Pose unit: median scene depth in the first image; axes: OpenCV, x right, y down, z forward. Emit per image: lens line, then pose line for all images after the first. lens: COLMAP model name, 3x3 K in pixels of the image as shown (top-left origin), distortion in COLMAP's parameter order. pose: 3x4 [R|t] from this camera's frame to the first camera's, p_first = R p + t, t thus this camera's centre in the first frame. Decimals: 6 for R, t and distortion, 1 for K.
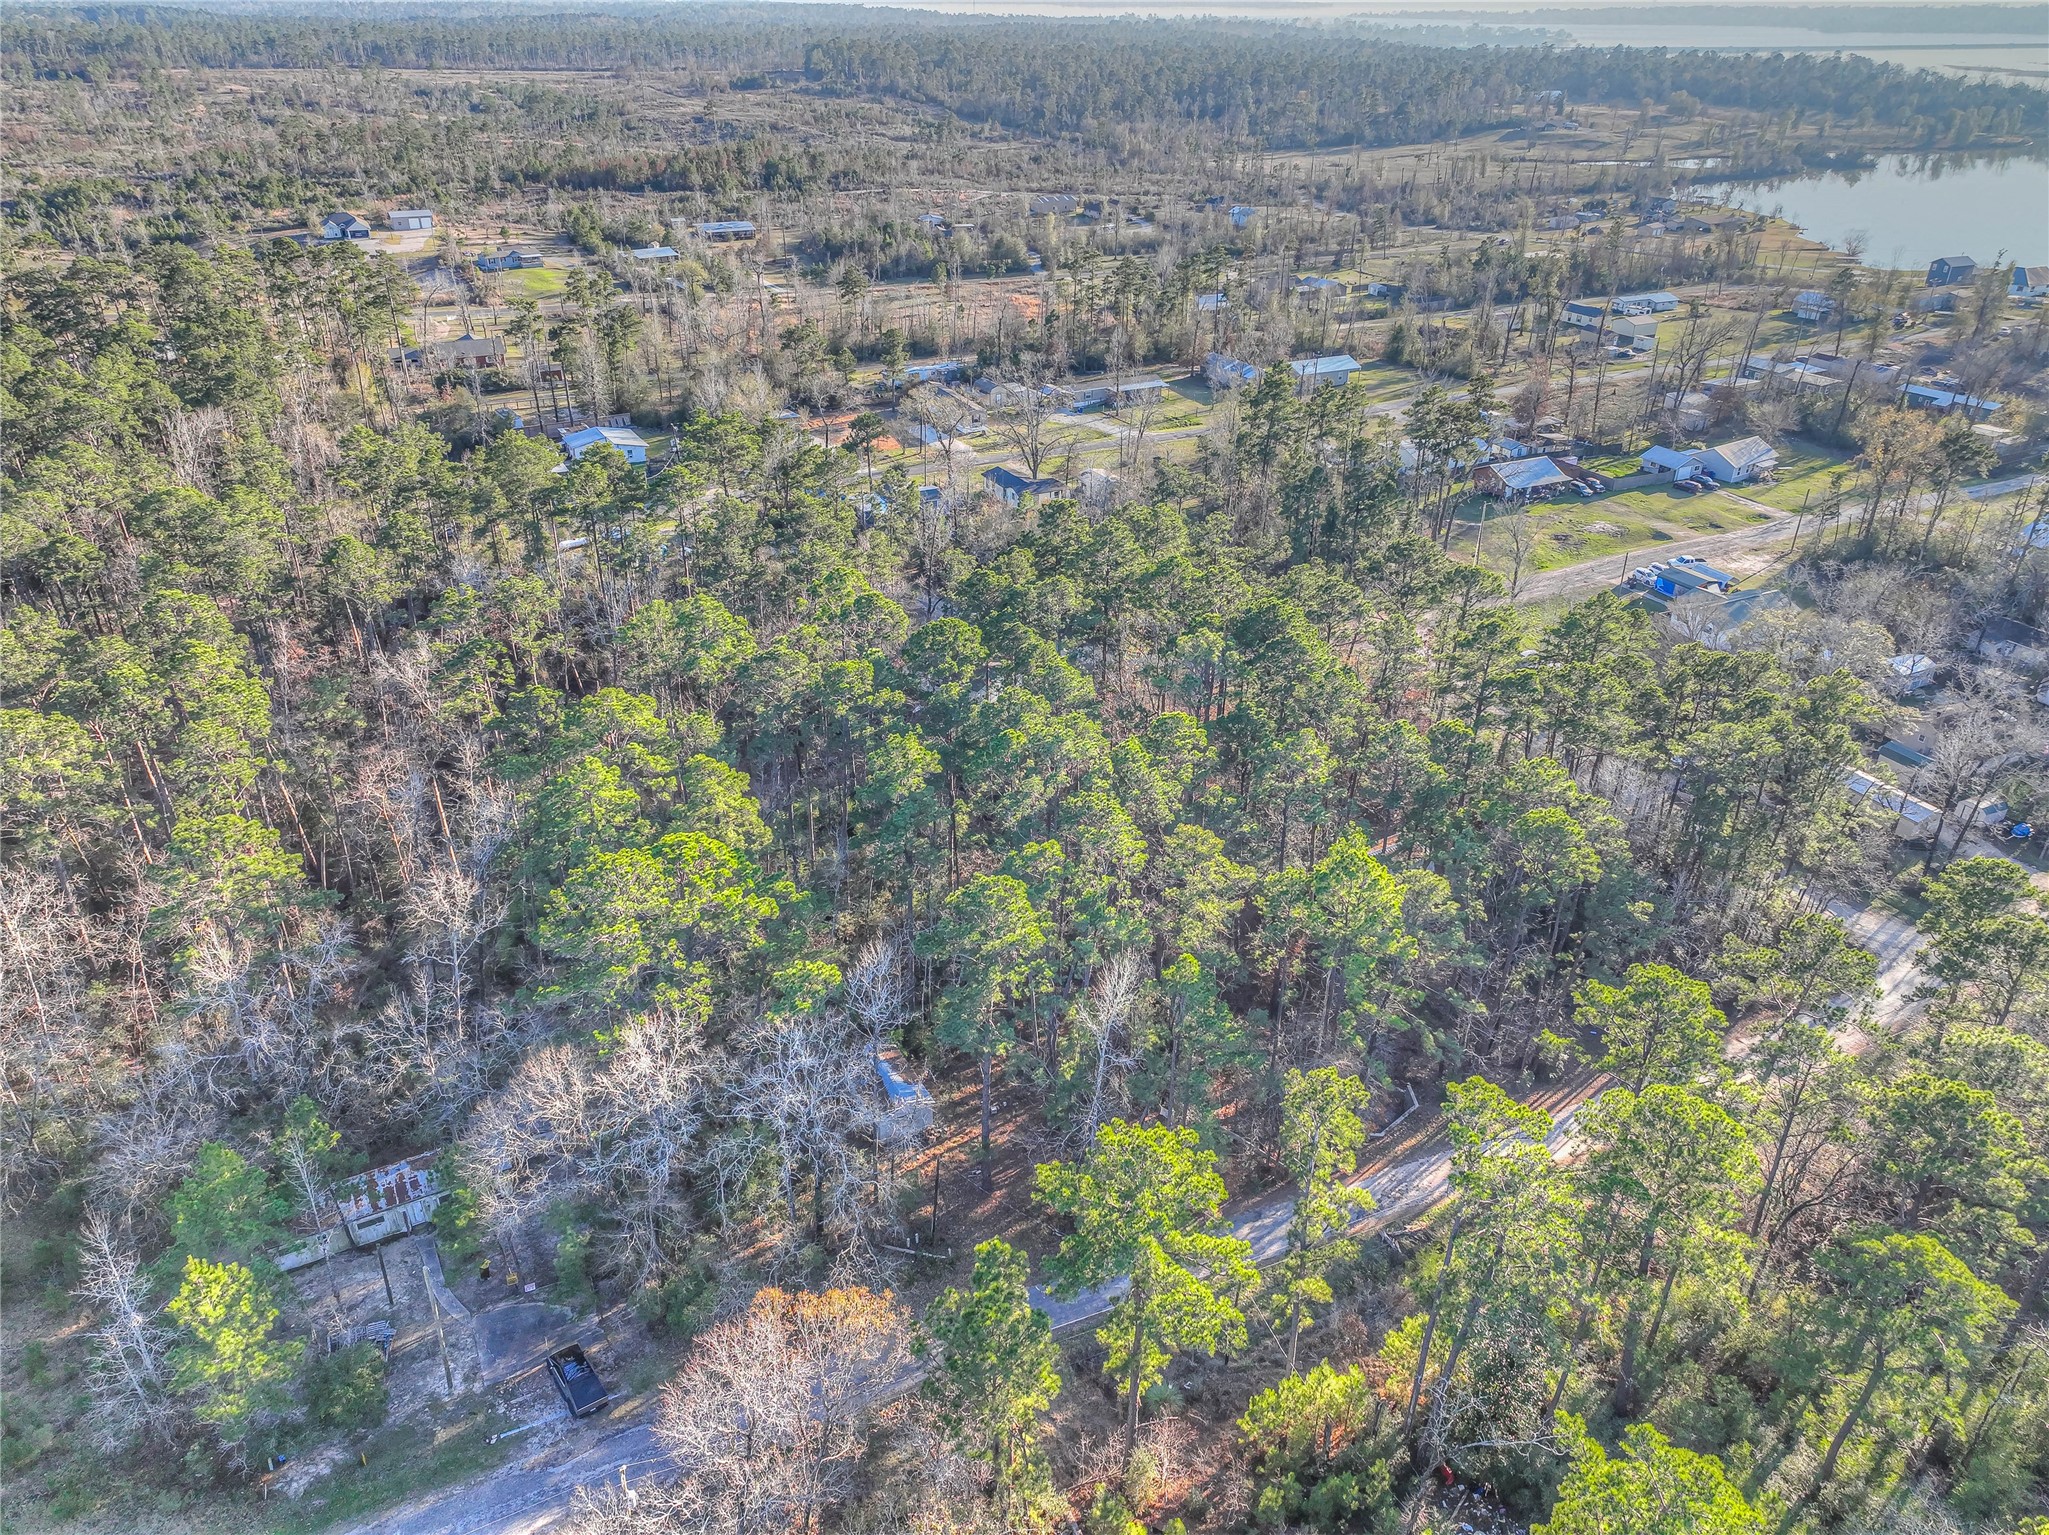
lens RADIAL K [[1438.2, 0, 1027.1], [0, 1438.2, 756.4], [0, 0, 1]] dist [0.006397, 0.024973]
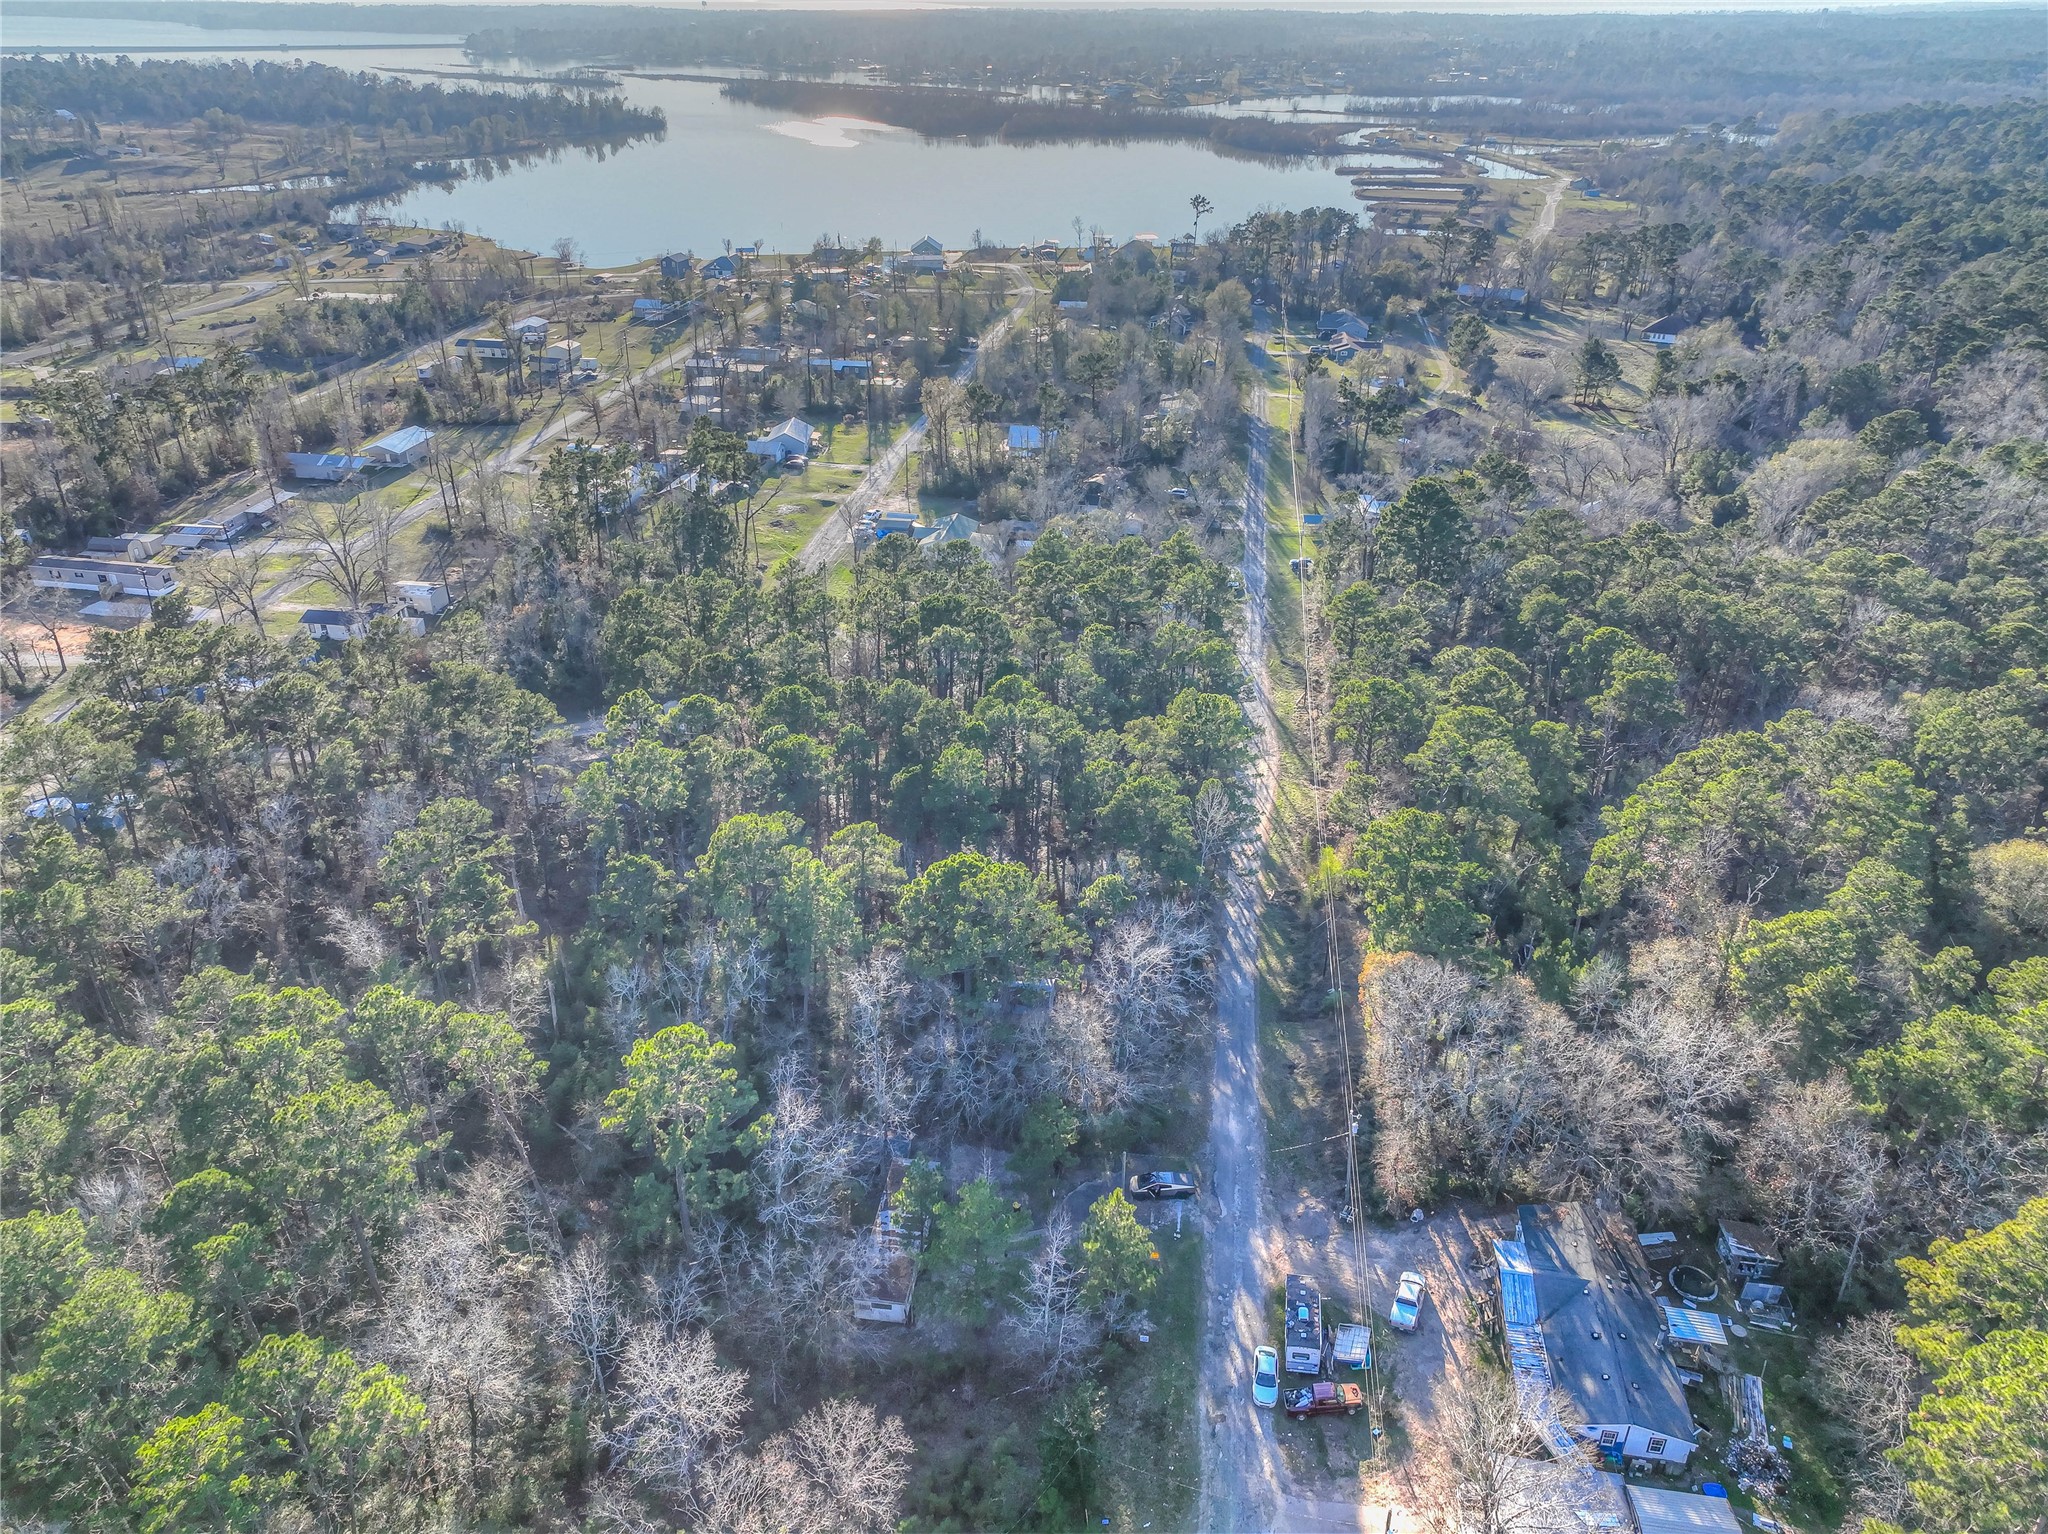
lens RADIAL K [[1437.5, 0, 1026.6], [0, 1437.5, 755.9], [0, 0, 1]] dist [0.006397, 0.024973]
pose [[0.581234, -0.381038, 0.719012, -0.362597], [0.375648, 0.909450, 0.178294, -0.079331], [-0.721842, 0.166465, 0.671739, 0.012963]]
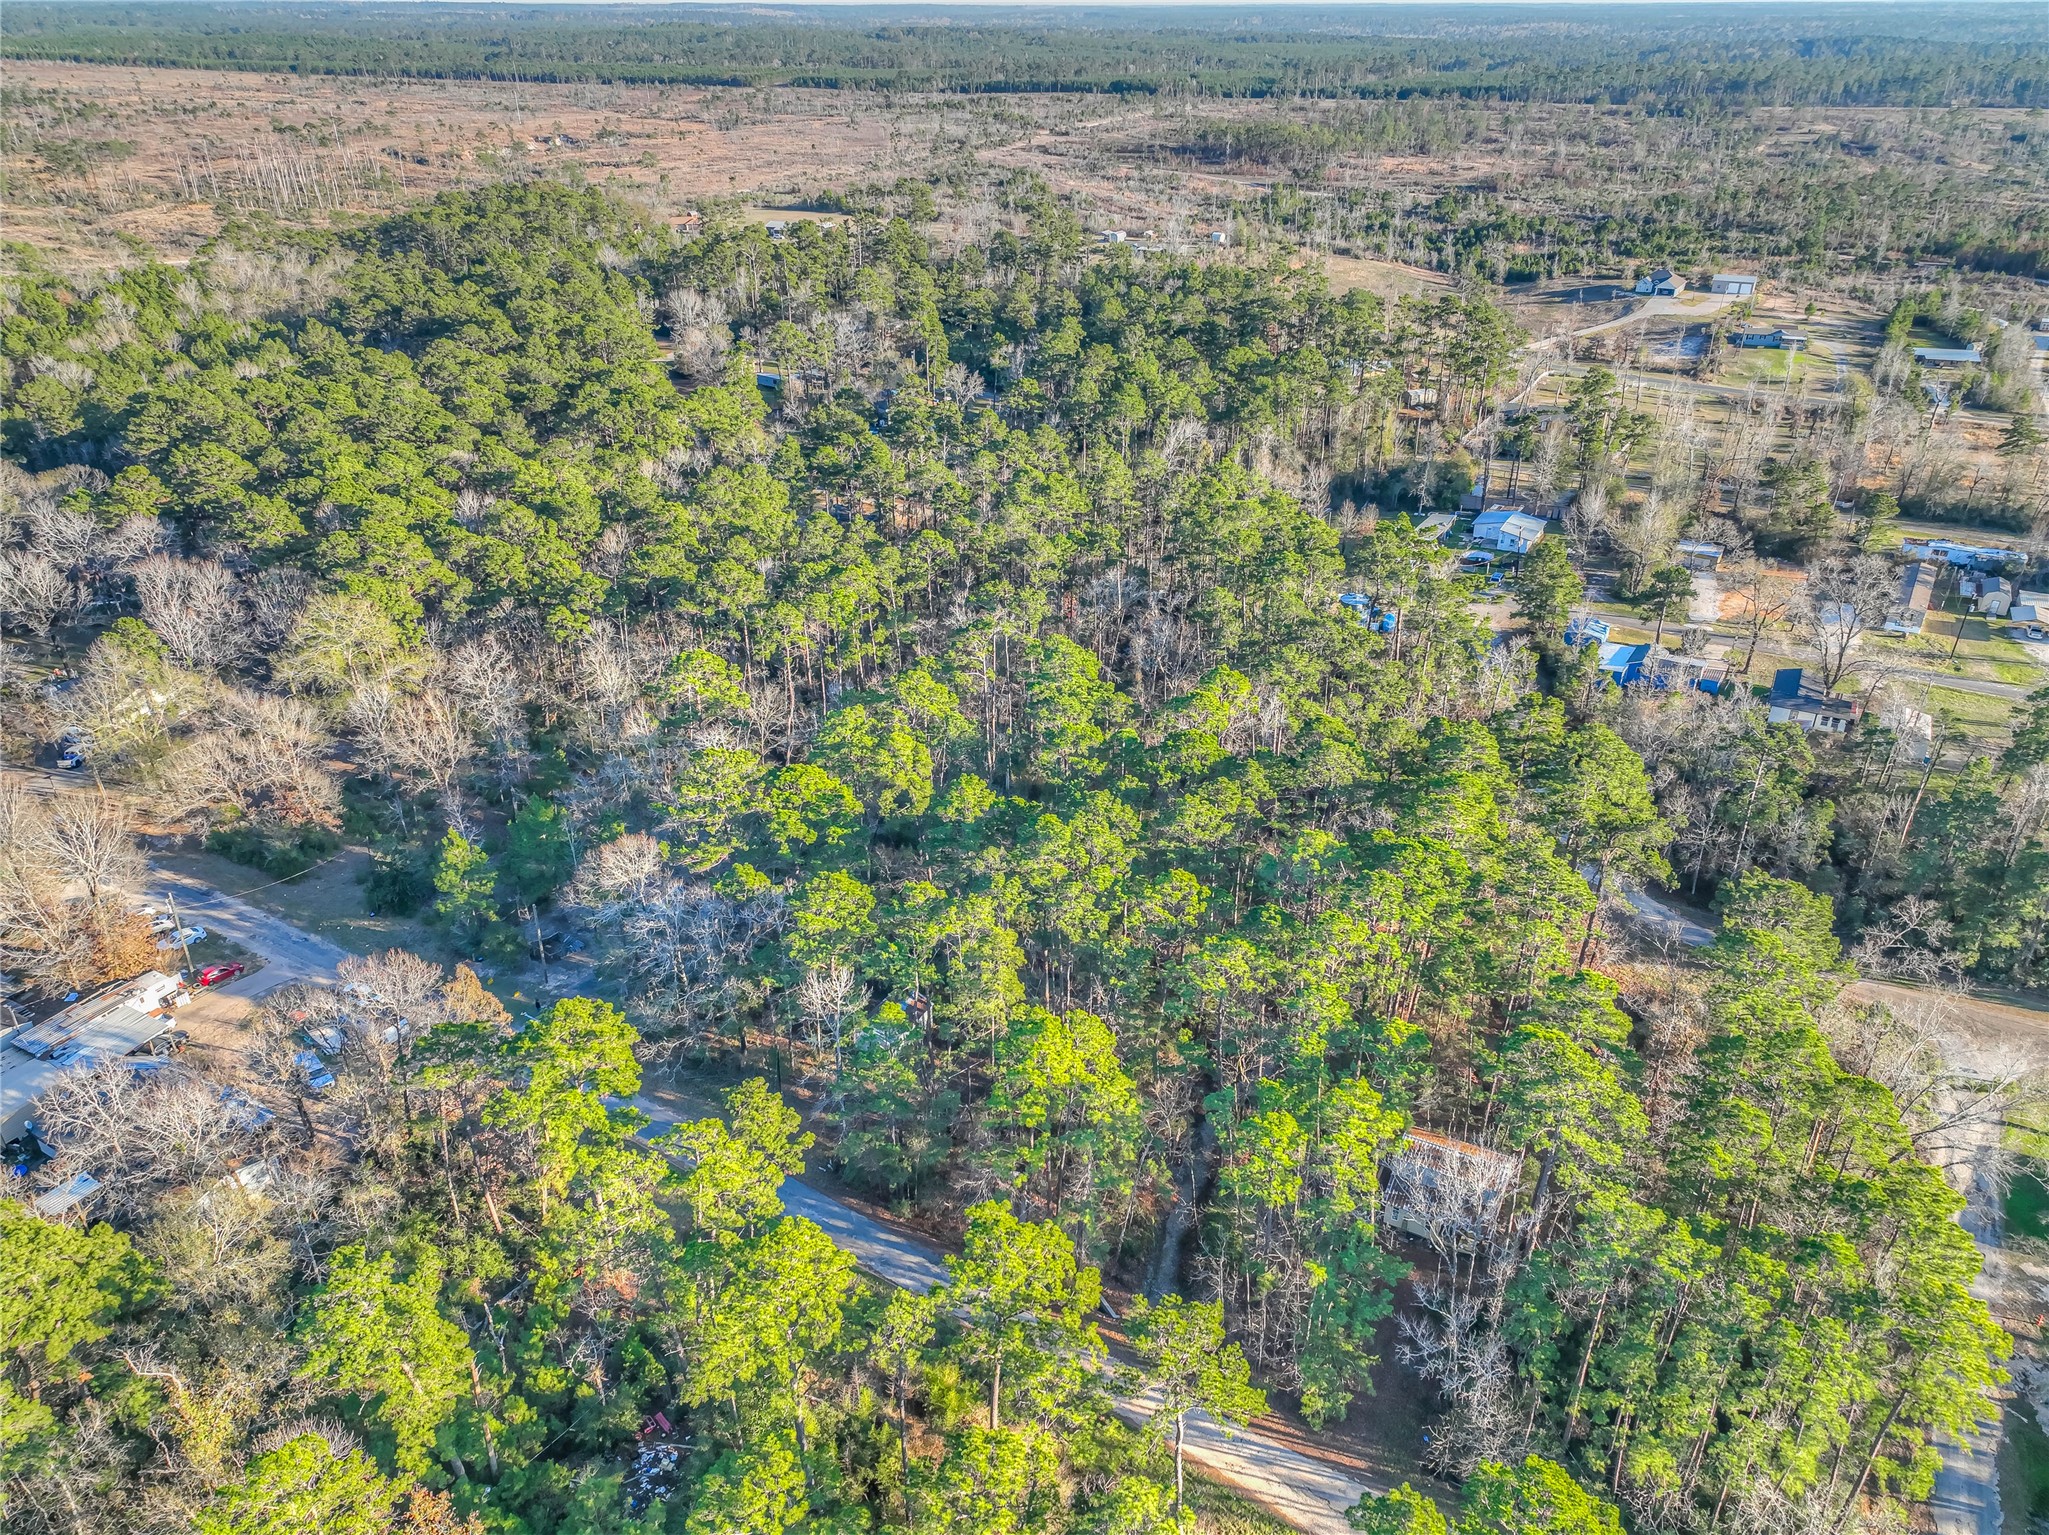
lens RADIAL K [[1438.2, 0, 1027.1], [0, 1438.2, 756.4], [0, 0, 1]] dist [0.006397, 0.024973]
pose [[0.530973, 0.385148, -0.754804, 0.312931], [-0.391544, 0.901463, 0.184548, -0.099947], [0.751506, 0.197549, 0.629455, 0.081532]]
